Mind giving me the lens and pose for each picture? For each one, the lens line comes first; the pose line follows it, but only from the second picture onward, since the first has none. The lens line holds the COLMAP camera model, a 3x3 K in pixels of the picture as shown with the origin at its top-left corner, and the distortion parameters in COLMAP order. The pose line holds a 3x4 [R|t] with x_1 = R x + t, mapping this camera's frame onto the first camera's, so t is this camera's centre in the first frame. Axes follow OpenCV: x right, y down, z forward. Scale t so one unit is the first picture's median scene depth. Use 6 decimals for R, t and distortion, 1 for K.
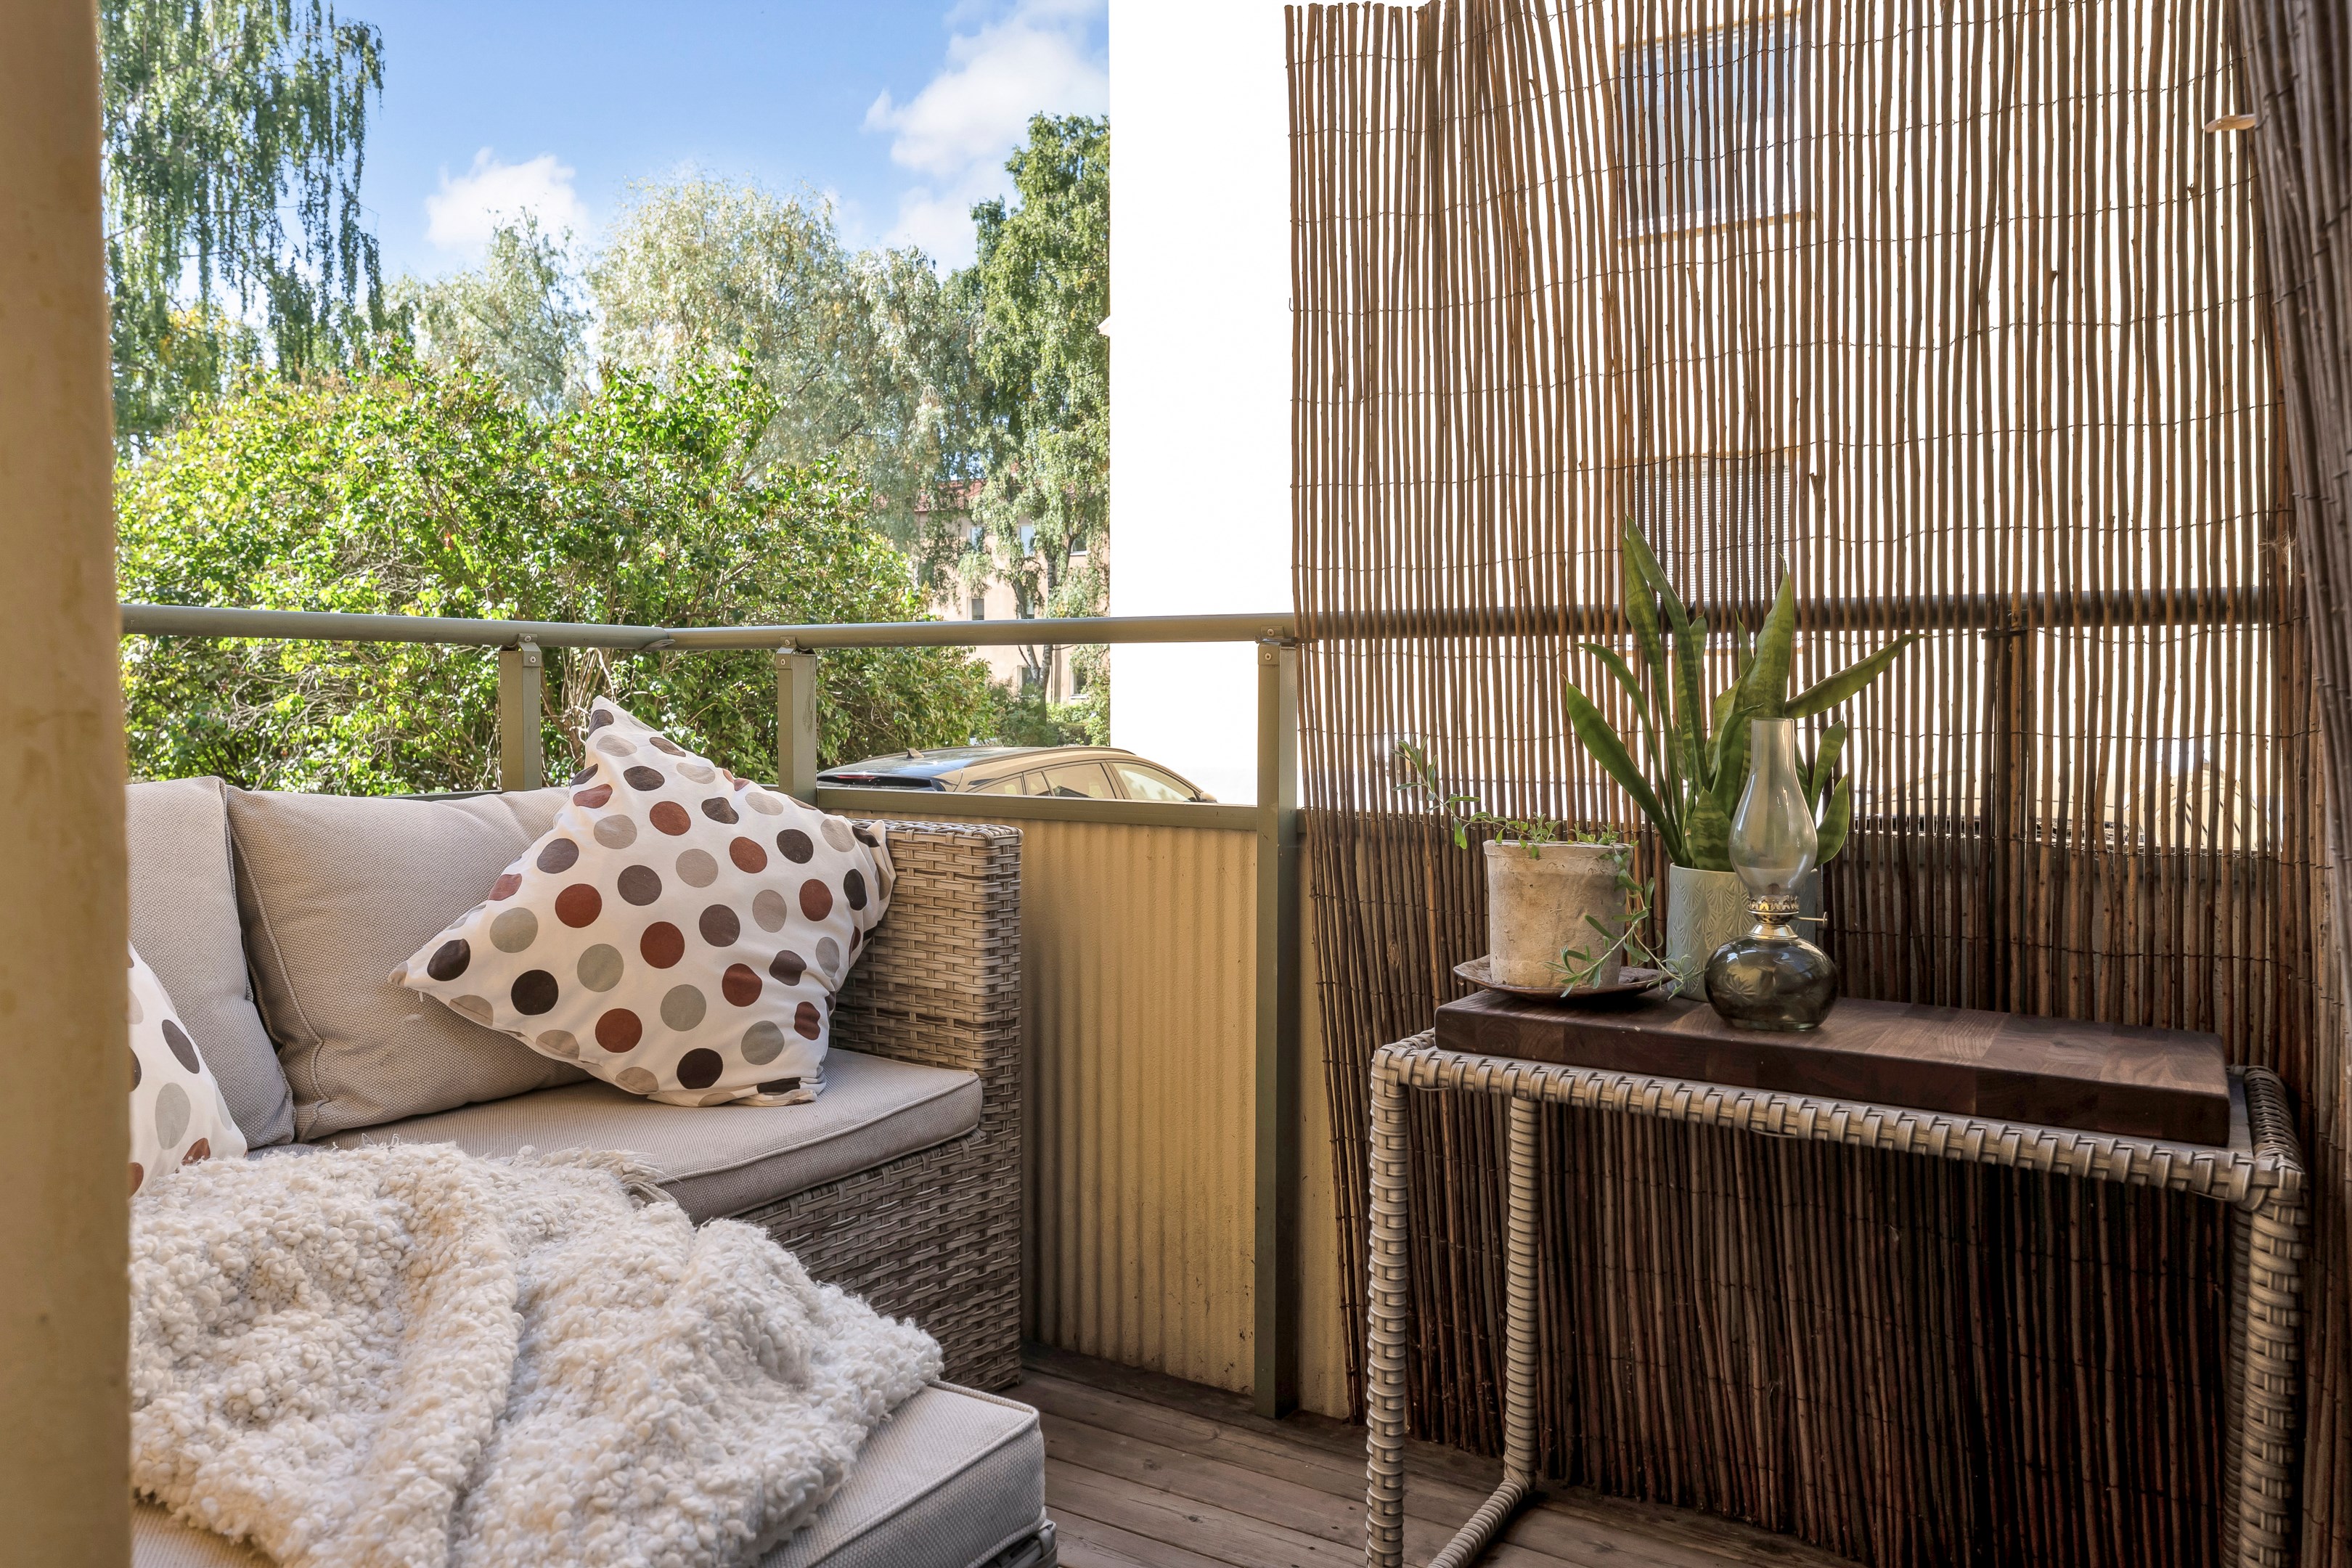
lens RADIAL K [[1763.6, 0, 1175.1], [0, 1763.6, 728.7], [0, 0, 1]] dist [0.004135, -0.001304]
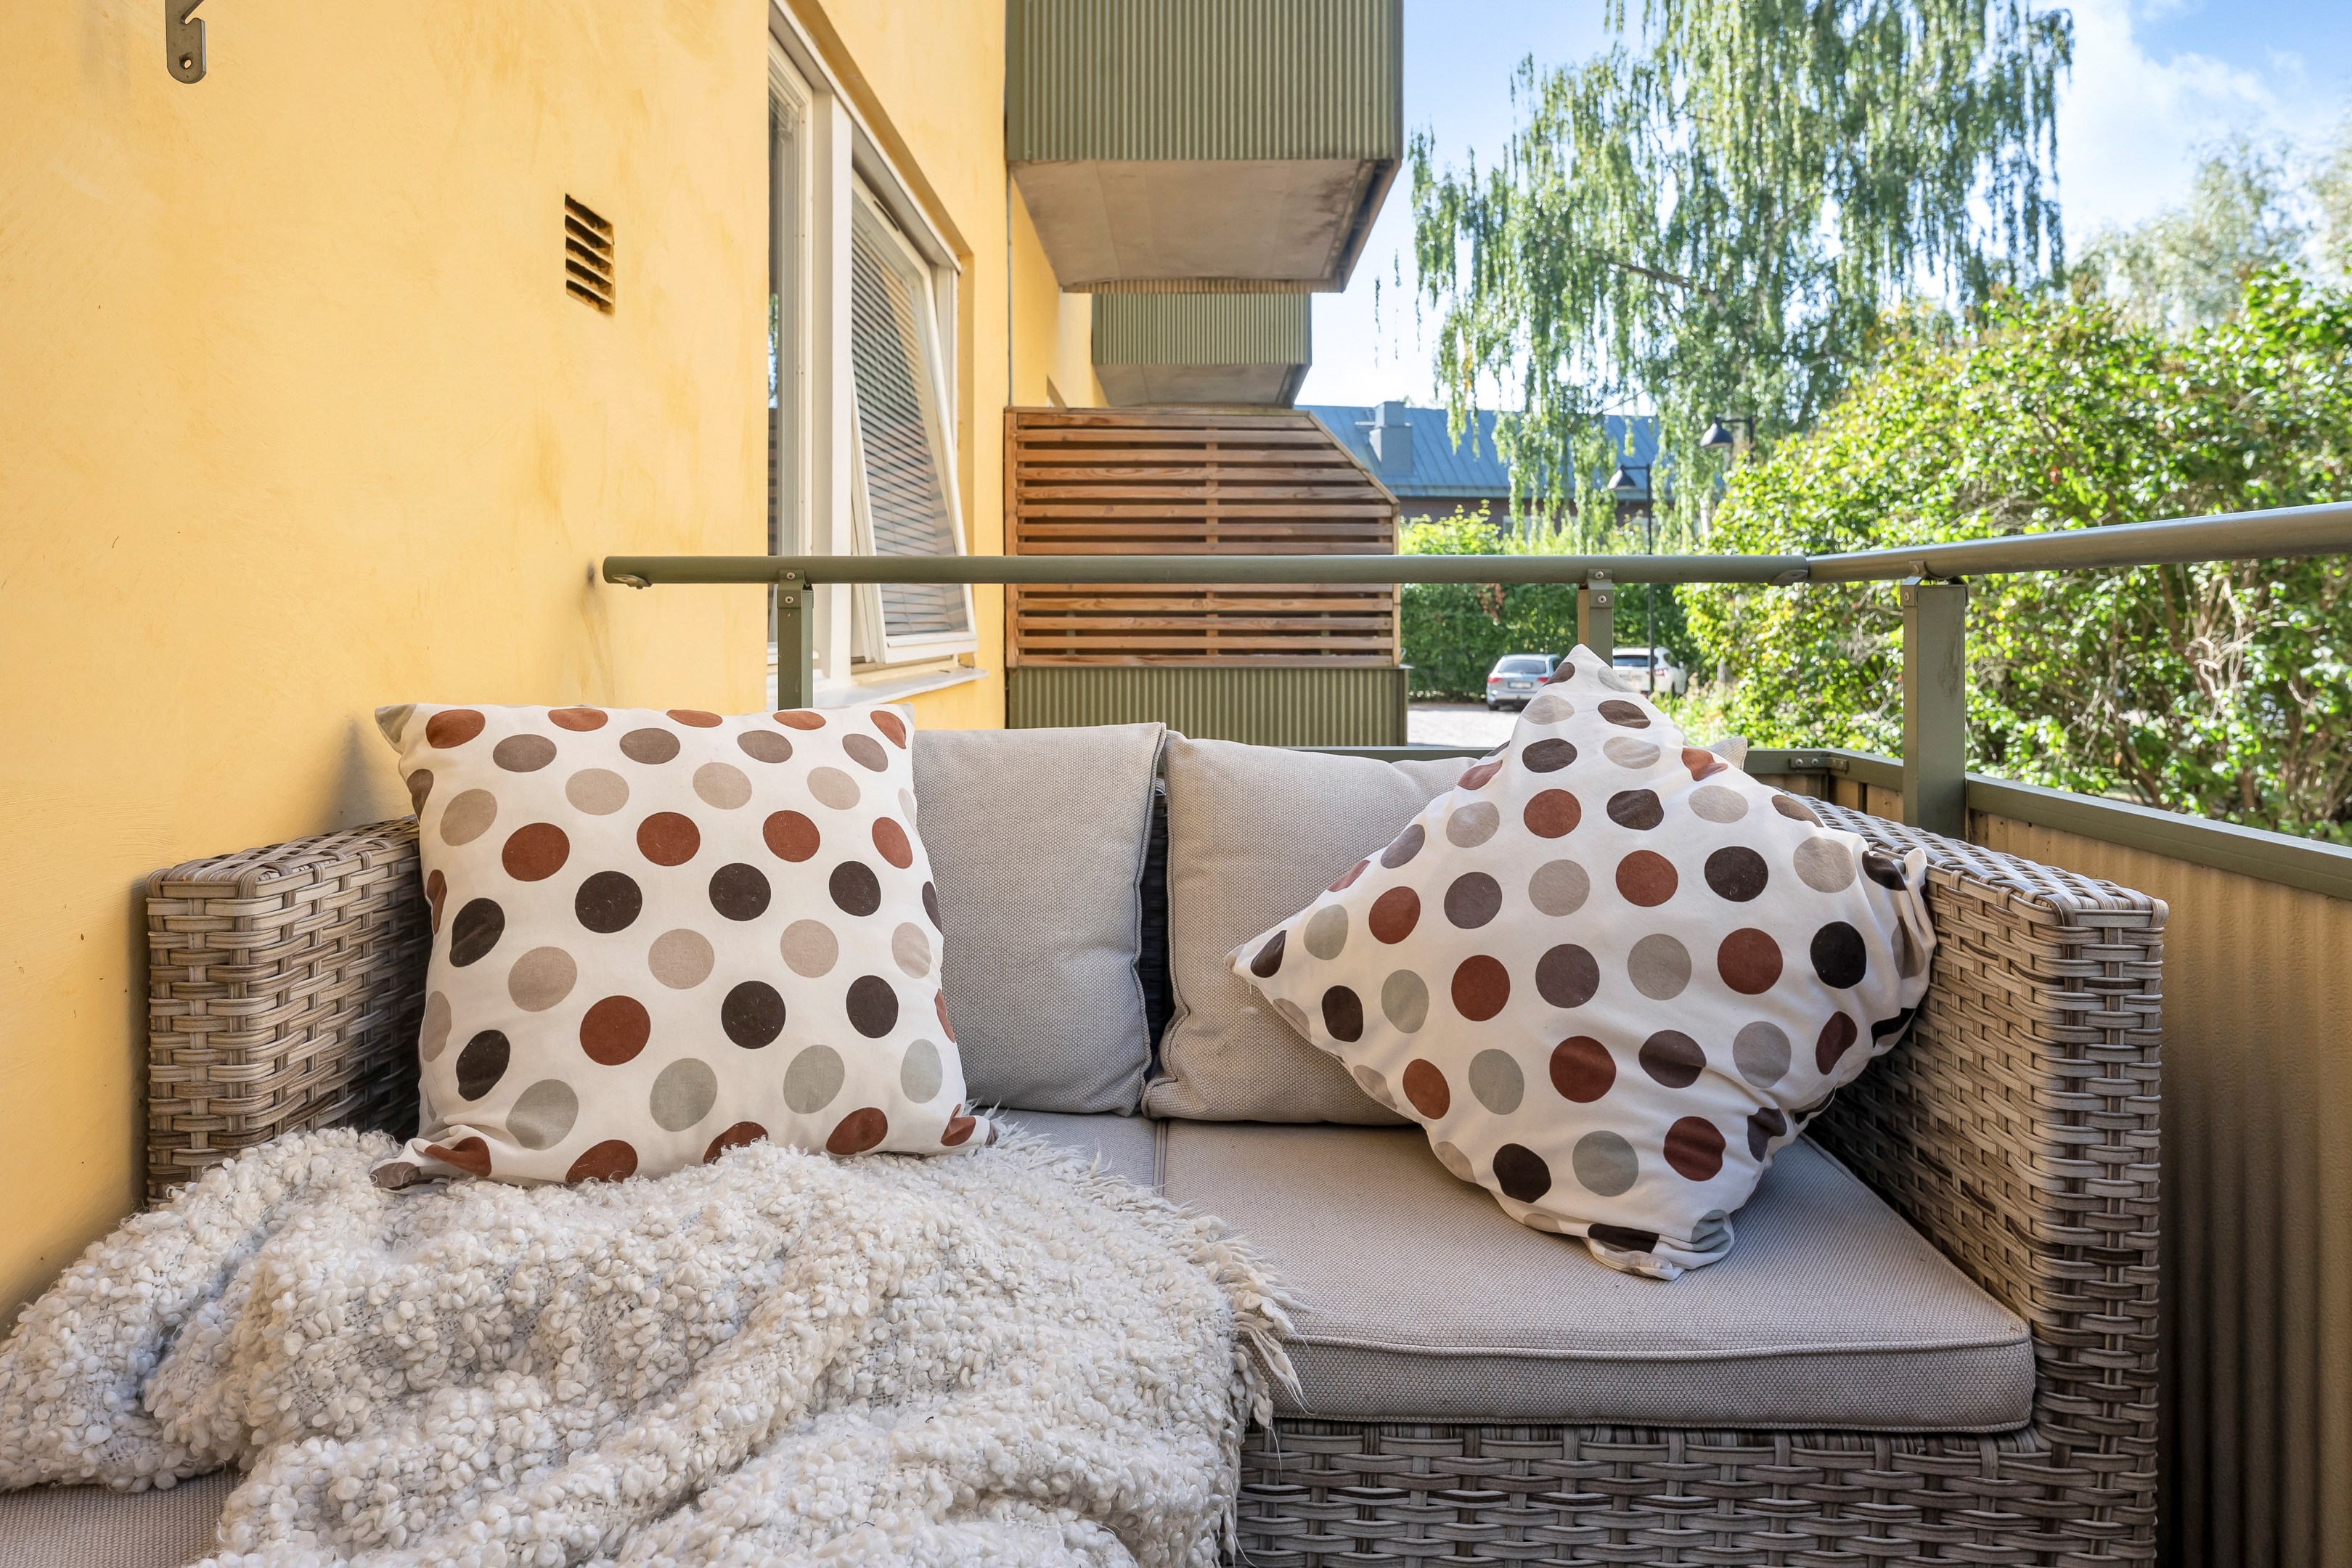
lens RADIAL K [[1383.7, 0, 1172.7], [0, 1383.7, 611.5], [0, 0, 1]] dist [0.001496, -0.014566]
pose [[0.463939, -0.006830, -0.885841, 0.044518], [-0.016989, 0.999718, -0.016606, -0.004386], [0.885704, 0.022753, 0.463692, 0.140322]]
